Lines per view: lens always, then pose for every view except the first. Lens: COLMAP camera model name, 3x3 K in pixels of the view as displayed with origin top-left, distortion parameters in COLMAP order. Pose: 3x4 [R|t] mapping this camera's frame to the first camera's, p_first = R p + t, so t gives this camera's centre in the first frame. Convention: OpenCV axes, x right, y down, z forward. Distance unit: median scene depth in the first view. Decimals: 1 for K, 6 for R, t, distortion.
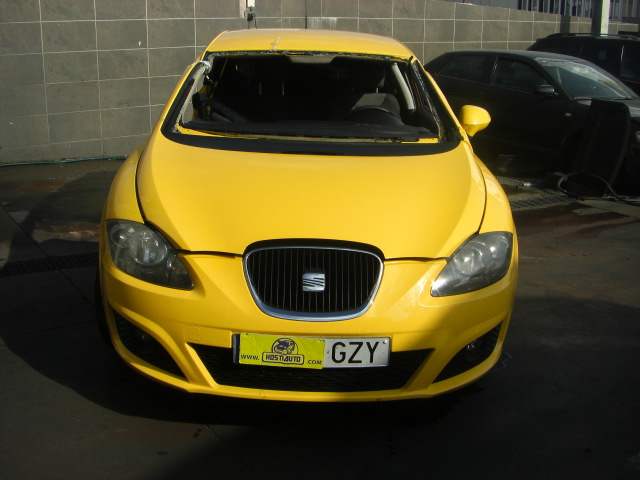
lens RADIAL K [[720.8, 0, 316.8], [0, 720.8, 212.4], [0, 0, 1]] dist [-0.205381, 0.204249]
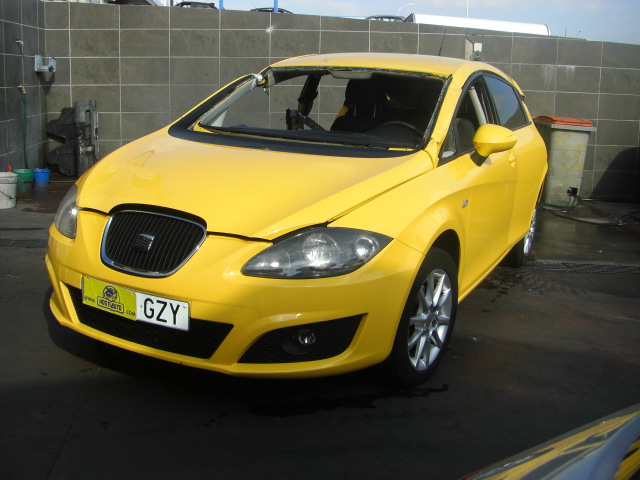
lens RADIAL K [[720.8, 0, 316.8], [0, 720.8, 212.4], [0, 0, 1]] dist [-0.205381, 0.204249]
pose [[0.876855, 0.099416, -0.470363, 0.745722], [-0.139826, 0.988827, -0.051666, 0.070172], [0.459972, 0.111073, 0.880959, 0.141797]]
